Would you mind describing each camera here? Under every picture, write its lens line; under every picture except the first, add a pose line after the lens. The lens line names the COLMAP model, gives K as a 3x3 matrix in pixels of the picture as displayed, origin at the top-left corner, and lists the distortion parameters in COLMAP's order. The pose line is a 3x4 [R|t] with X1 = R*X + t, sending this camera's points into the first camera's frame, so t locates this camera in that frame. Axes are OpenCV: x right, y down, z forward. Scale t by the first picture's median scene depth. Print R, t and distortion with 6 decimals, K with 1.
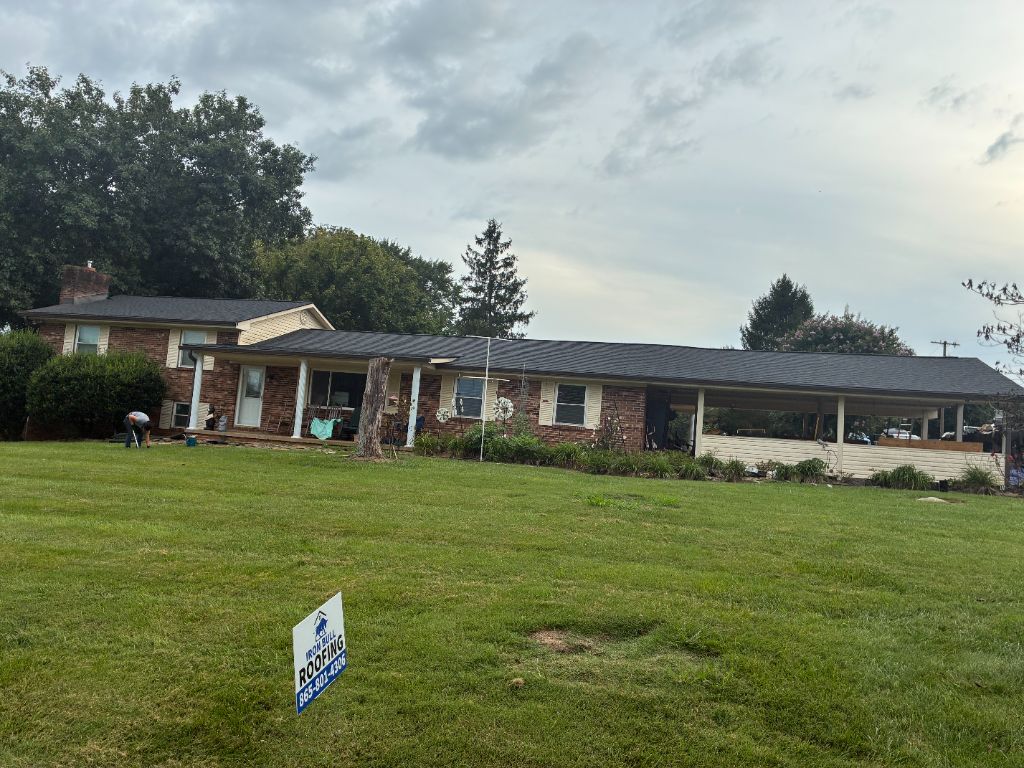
lens RADIAL K [[777.6, 0, 512.0], [0, 777.6, 384.0], [0, 0, 1]] dist [0.013322, 0.002051]
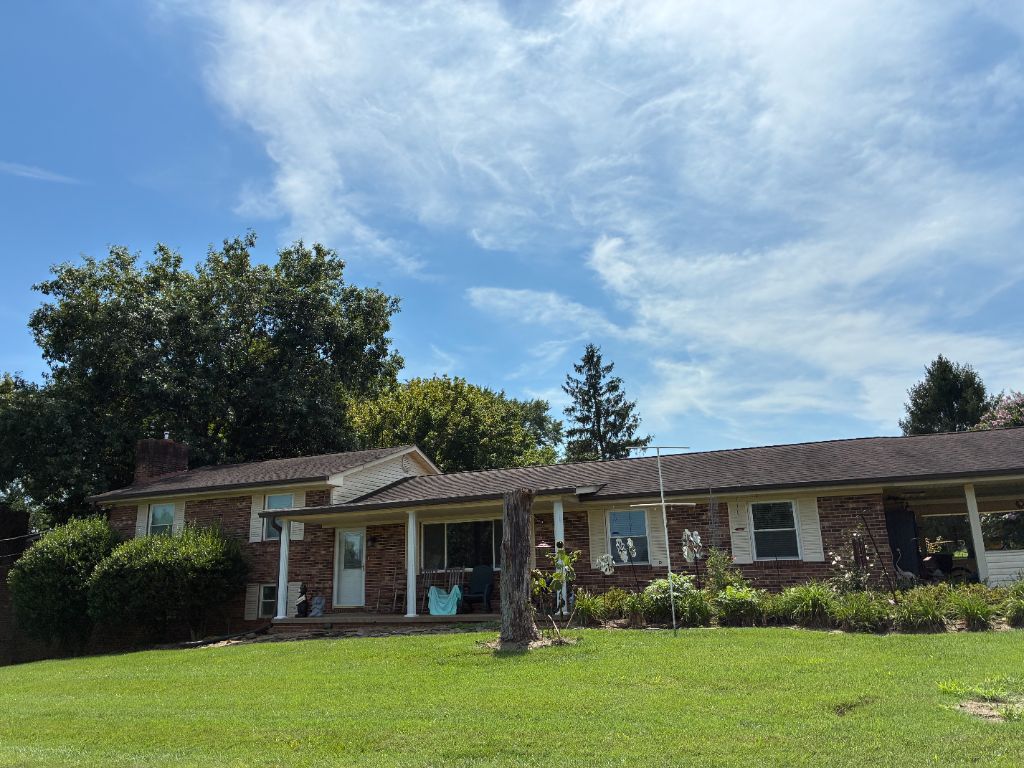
lens RADIAL K [[777.6, 0, 512.0], [0, 777.6, 384.0], [0, 0, 1]] dist [0.013322, 0.002051]
pose [[0.985411, -0.134959, -0.103692, -0.044227], [0.113672, 0.975340, -0.189185, 0.001784], [0.126667, 0.174638, 0.976451, 0.144153]]
